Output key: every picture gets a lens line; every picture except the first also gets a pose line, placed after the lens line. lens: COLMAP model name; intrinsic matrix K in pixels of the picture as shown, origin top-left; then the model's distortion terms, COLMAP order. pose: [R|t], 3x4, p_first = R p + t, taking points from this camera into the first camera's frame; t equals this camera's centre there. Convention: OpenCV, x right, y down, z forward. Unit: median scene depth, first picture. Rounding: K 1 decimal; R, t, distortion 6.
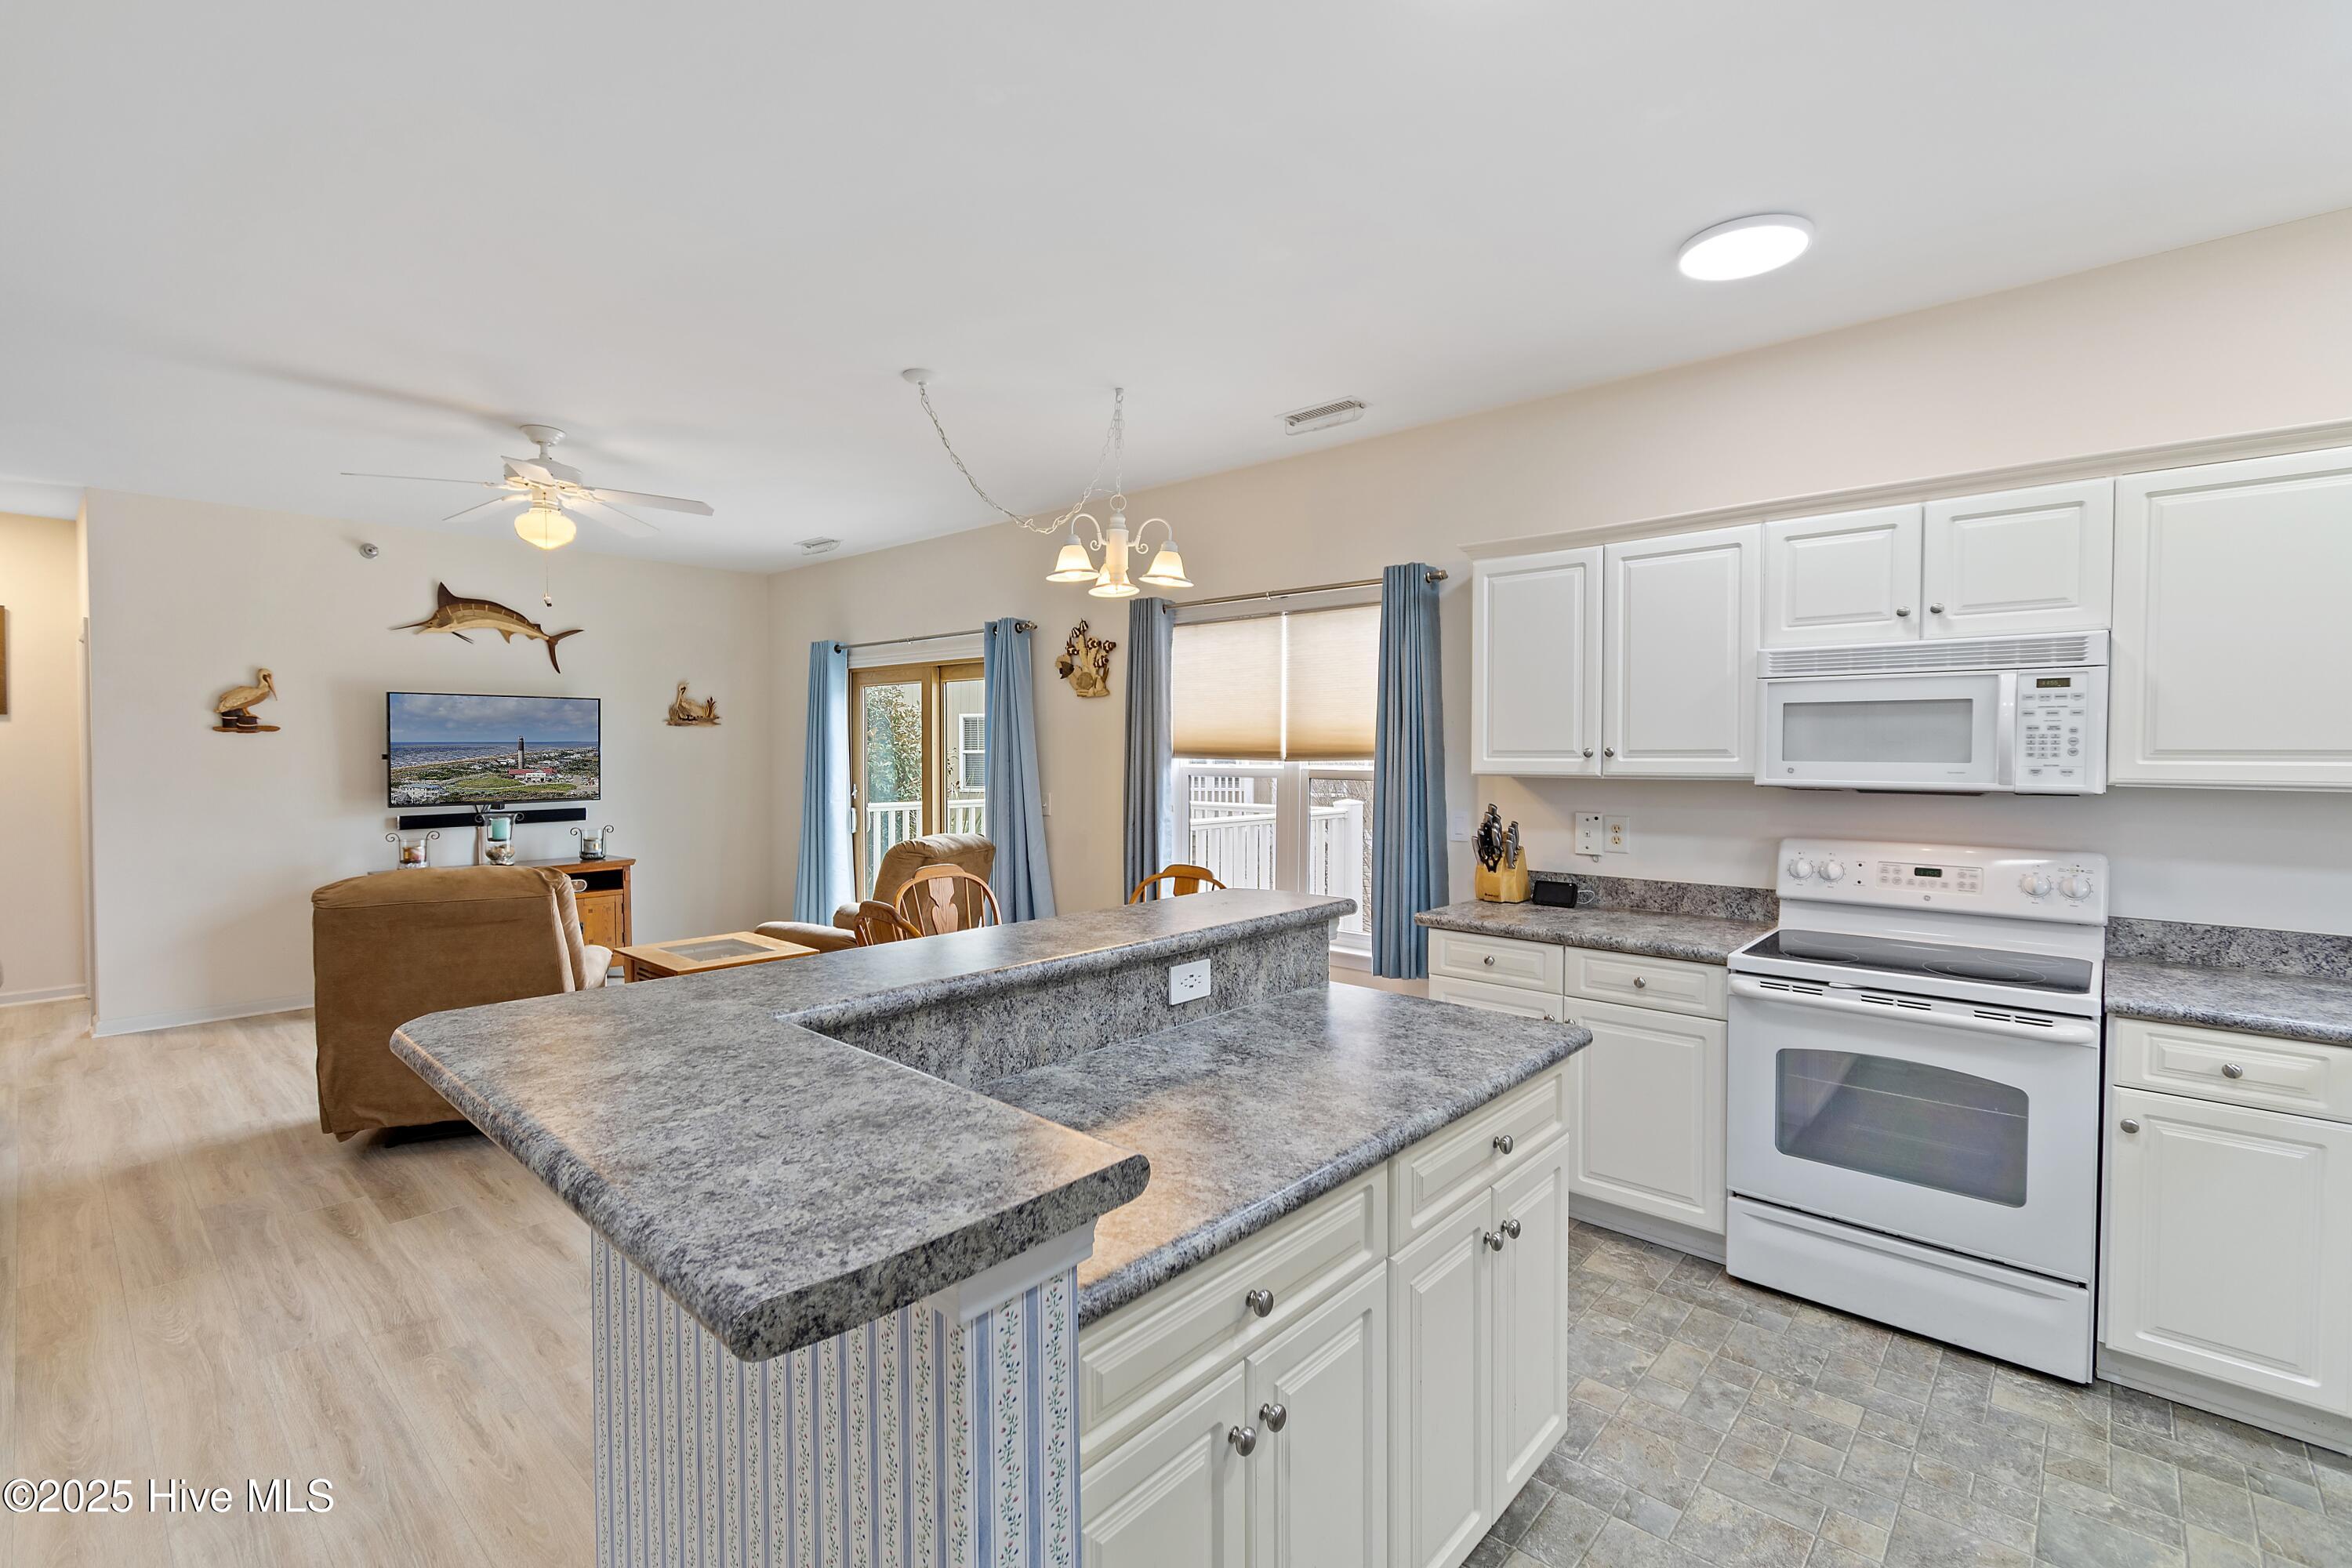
lens RADIAL K [[1046.1, 0, 1176.0], [0, 1046.1, 784.0], [0, 0, 1]] dist [0.002452, -0.000047]
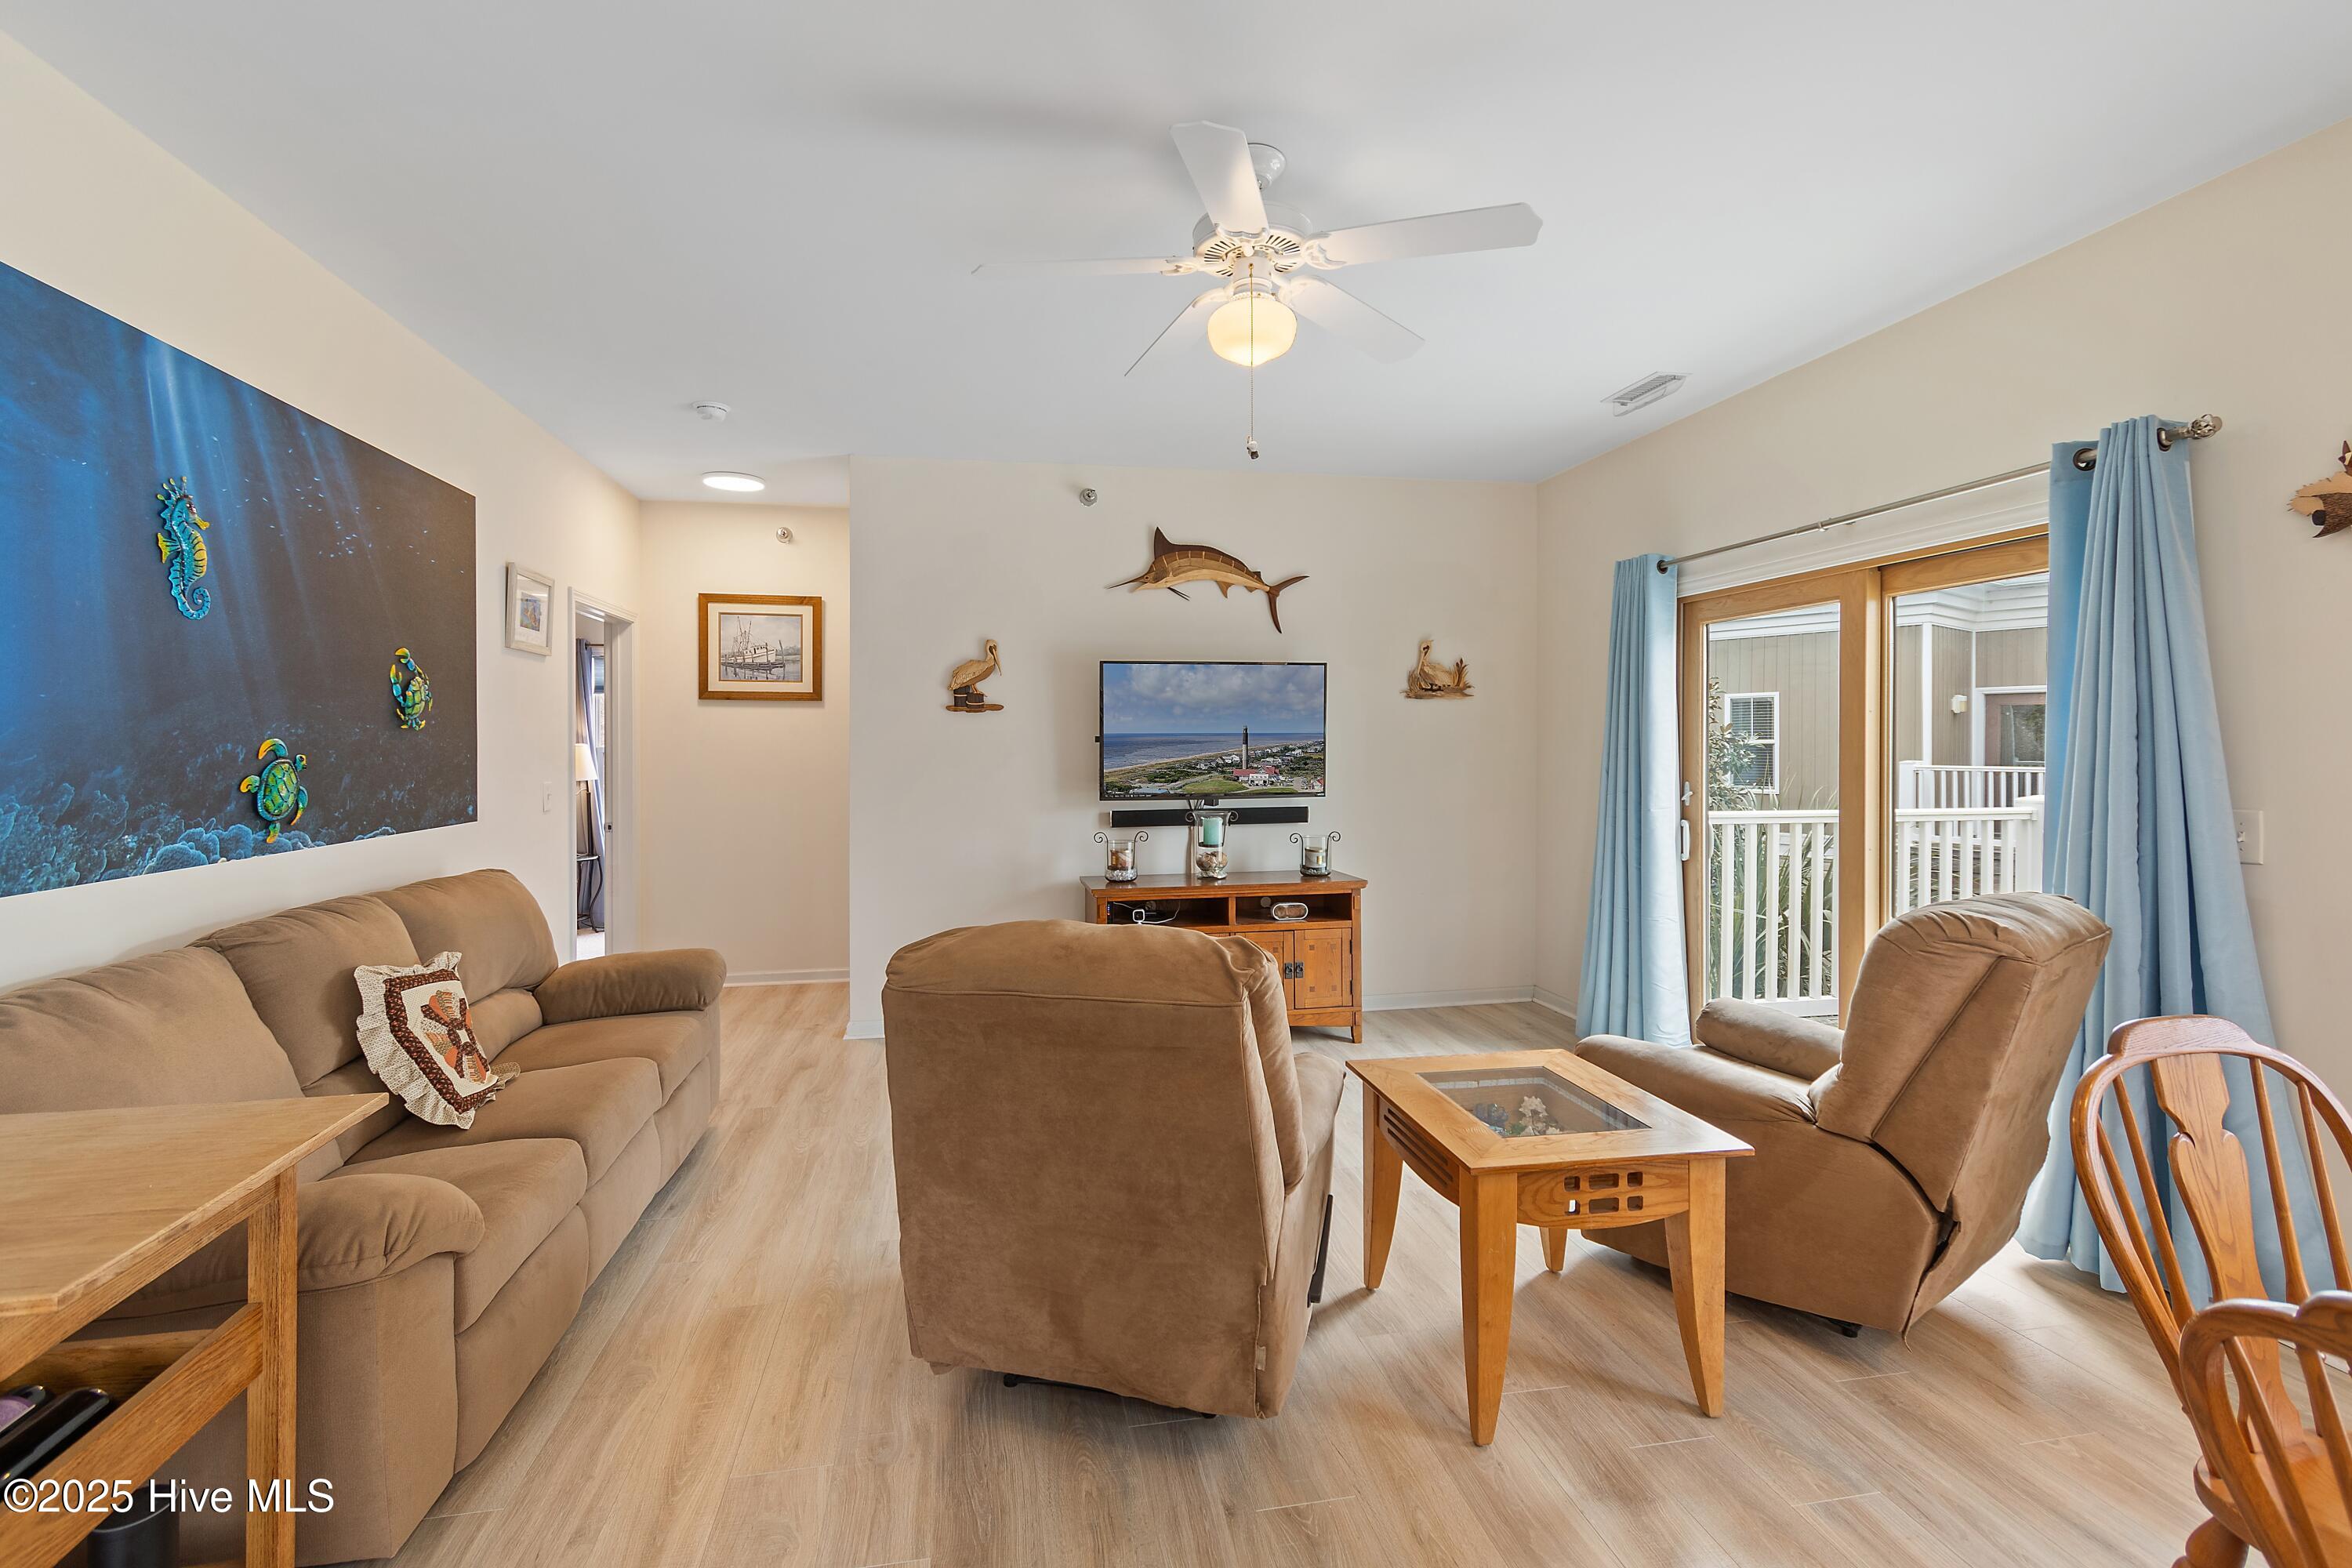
lens RADIAL K [[1056.9, 0, 1176.1], [0, 1056.9, 745.1], [0, 0, 1]] dist [0.003918, -0.000089]
pose [[0.802888, -0.003226, -0.596122, -0.218812], [-0.016322, 0.999492, -0.027392, 0.000621], [0.595907, 0.031723, 0.802427, 0.389382]]
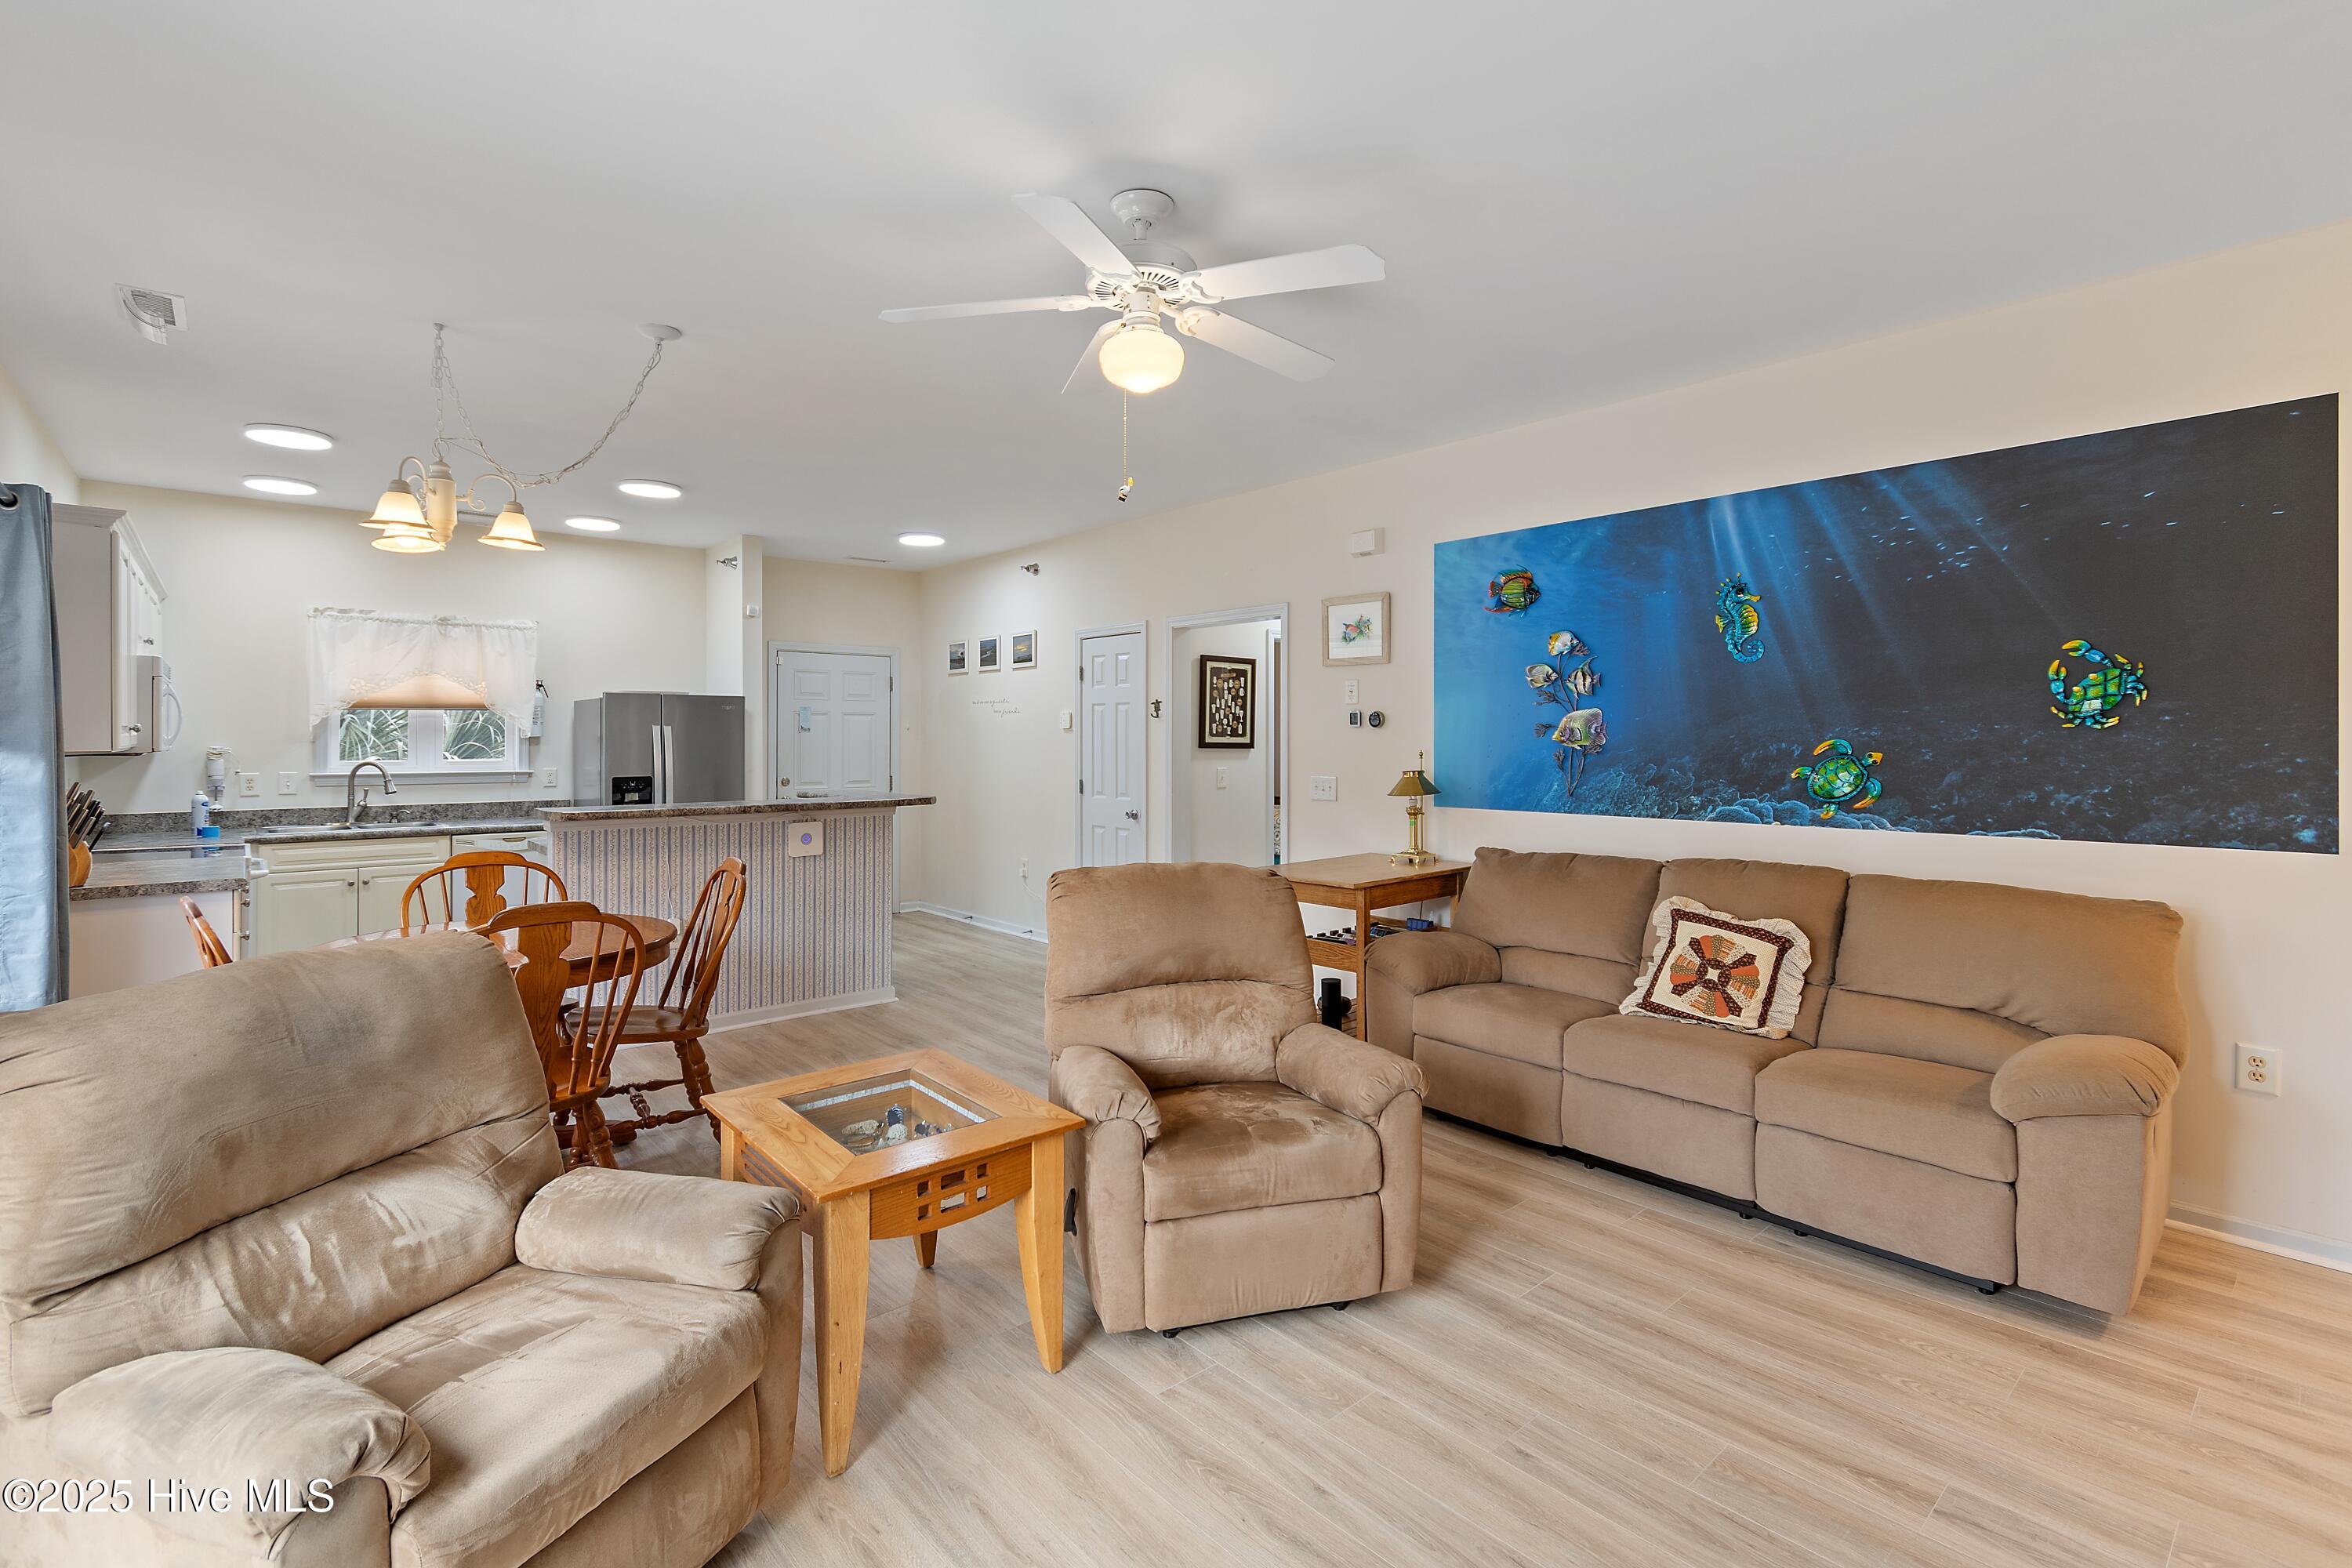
lens RADIAL K [[1056.9, 0, 1176.1], [0, 1056.9, 745.1], [0, 0, 1]] dist [0.003918, -0.000089]
pose [[-0.993543, -0.002089, 0.113434, -0.532571], [0.002190, 0.999291, 0.037593, -0.031438], [-0.113433, 0.037599, -0.992834, 1.239046]]
